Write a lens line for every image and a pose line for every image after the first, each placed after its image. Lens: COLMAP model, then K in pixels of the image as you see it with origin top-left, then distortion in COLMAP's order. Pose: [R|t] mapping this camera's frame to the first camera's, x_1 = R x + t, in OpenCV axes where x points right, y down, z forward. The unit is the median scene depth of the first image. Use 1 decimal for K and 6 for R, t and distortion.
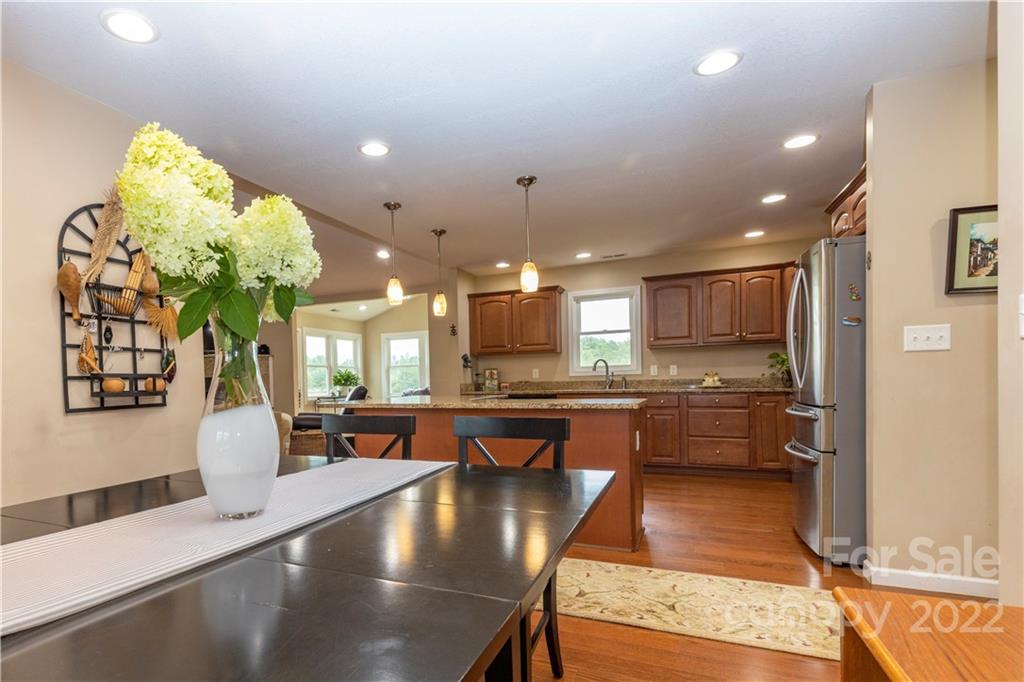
lens RADIAL K [[527.3, 0, 431.4], [0, 527.3, 392.4], [0, 0, 1]] dist [0.003623, 0.000087]
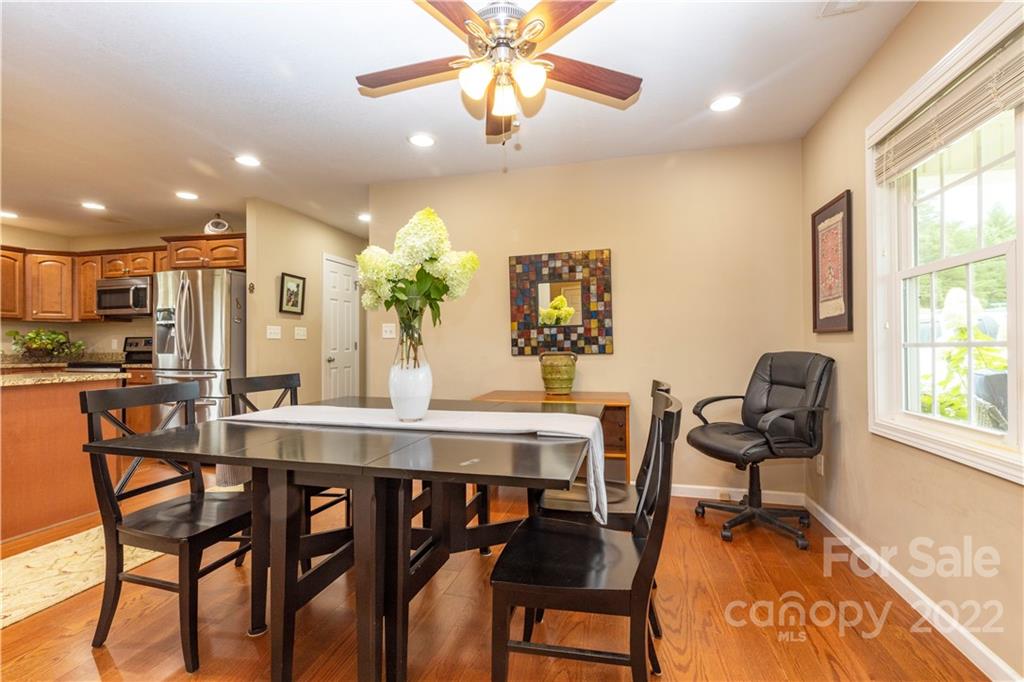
lens RADIAL K [[456.2, 0, 512.0], [0, 456.2, 341.0], [0, 0, 1]] dist [0.002245, -0.000251]
pose [[-0.198932, 0.033465, 0.979442, -0.413337], [0.032886, 0.999082, -0.027457, 0.002871], [-0.979461, 0.026748, -0.199850, 0.203174]]
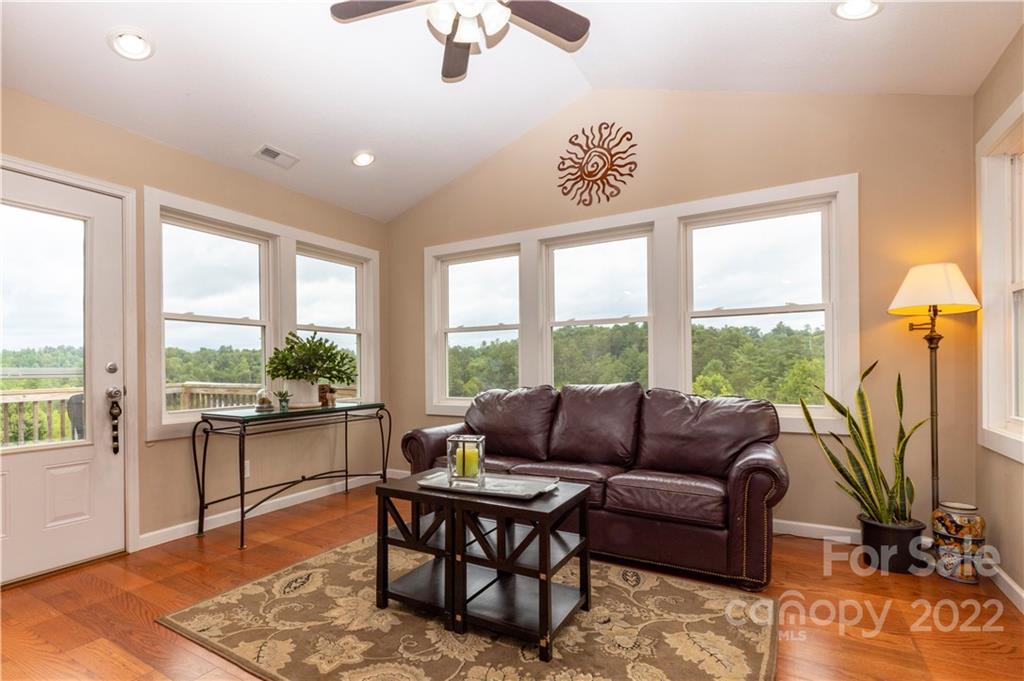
lens RADIAL K [[509.8, 0, 458.7], [0, 509.8, 368.4], [0, 0, 1]] dist [0.003179, -0.000364]
pose [[0.992607, 0.013743, -0.120592, -0.045443], [-0.015802, 0.999745, -0.016134, -0.029717], [0.120339, 0.017921, 0.992571, 1.308538]]
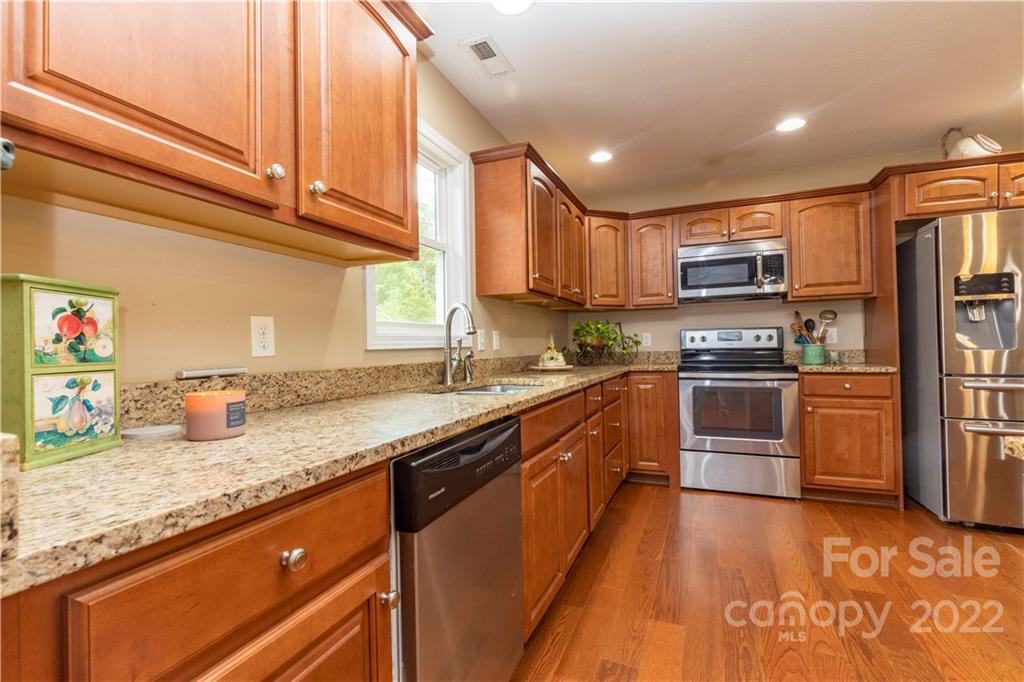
lens RADIAL K [[456.2, 0, 512.0], [0, 456.2, 341.0], [0, 0, 1]] dist [0.002245, -0.000251]
pose [[-0.055308, 0.034680, 0.997867, -0.002491], [0.041911, 0.998596, -0.032382, -0.027634], [-0.997589, 0.040030, -0.056683, 1.079489]]
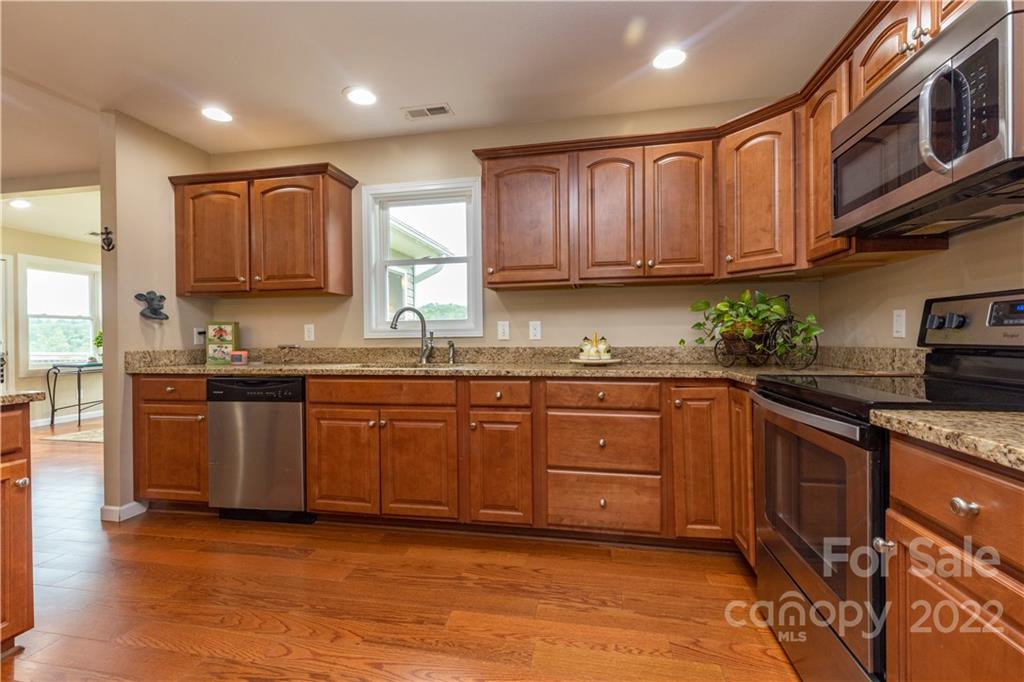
lens RADIAL K [[456.2, 0, 512.0], [0, 456.2, 341.0], [0, 0, 1]] dist [0.002245, -0.000251]
pose [[0.965986, 0.011152, 0.258354, 0.332696], [-0.006172, 0.999779, -0.020080, -0.022705], [-0.258520, 0.017803, 0.965842, 0.579891]]
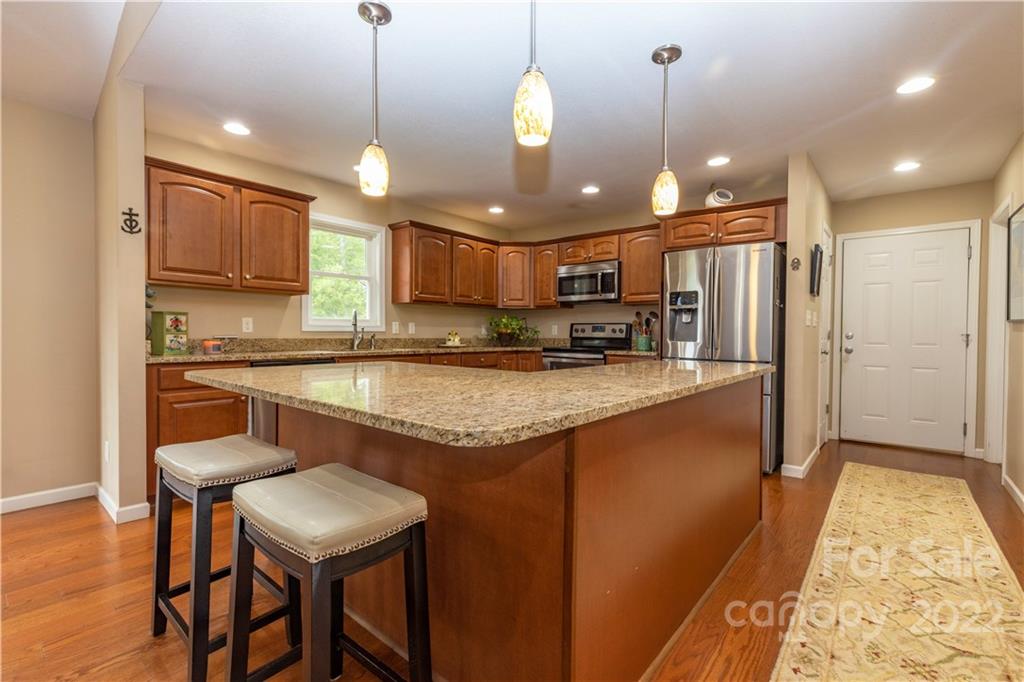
lens RADIAL K [[456.2, 0, 512.0], [0, 456.2, 341.0], [0, 0, 1]] dist [0.002245, -0.000251]
pose [[0.242665, 0.007799, 0.970079, -0.292354], [0.008773, 0.999909, -0.010233, -0.010809], [-0.970071, 0.010994, 0.242574, 0.680006]]
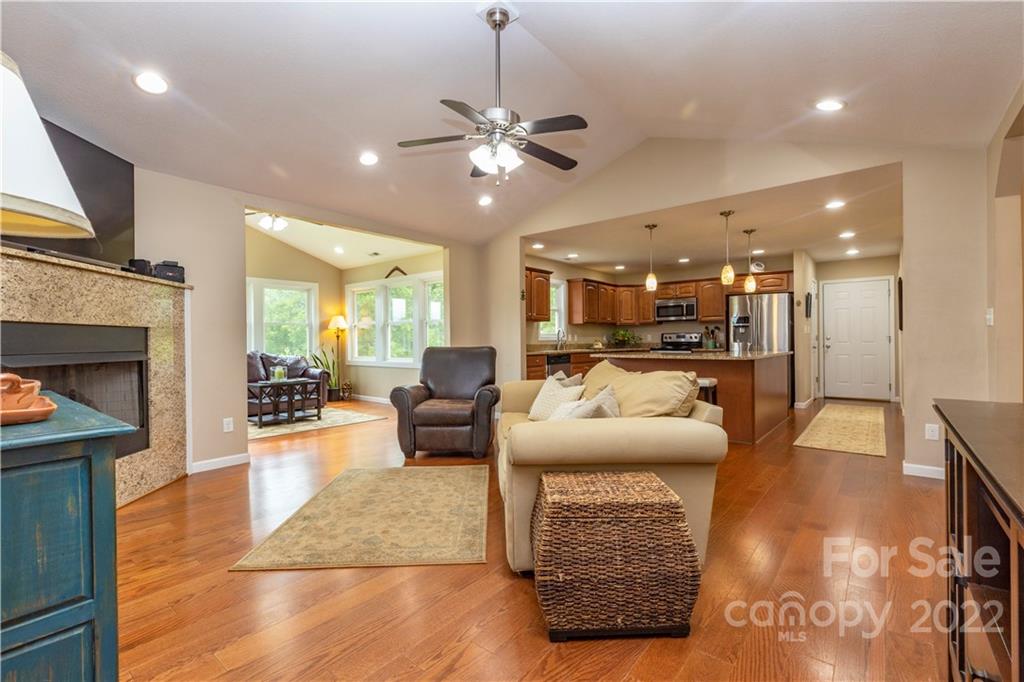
lens RADIAL K [[456.2, 0, 512.0], [0, 456.2, 341.0], [0, 0, 1]] dist [0.002245, -0.000251]
pose [[0.232808, 0.021587, 0.972283, -0.985969], [0.025942, 0.999260, -0.028398, 0.000783], [-0.972177, 0.031834, 0.232075, 0.928431]]
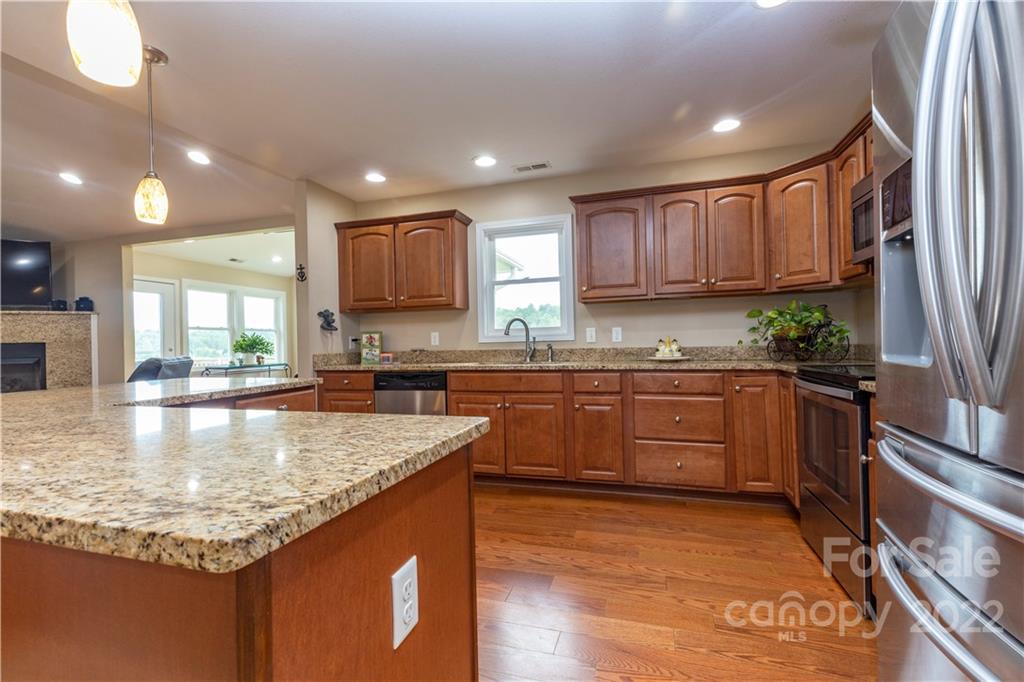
lens RADIAL K [[456.2, 0, 512.0], [0, 456.2, 341.0], [0, 0, 1]] dist [0.002245, -0.000251]
pose [[0.987858, 0.000592, 0.155360, 0.244150], [0.003635, 0.999631, -0.026923, -0.019340], [-0.155319, 0.027161, 0.987491, 0.456846]]
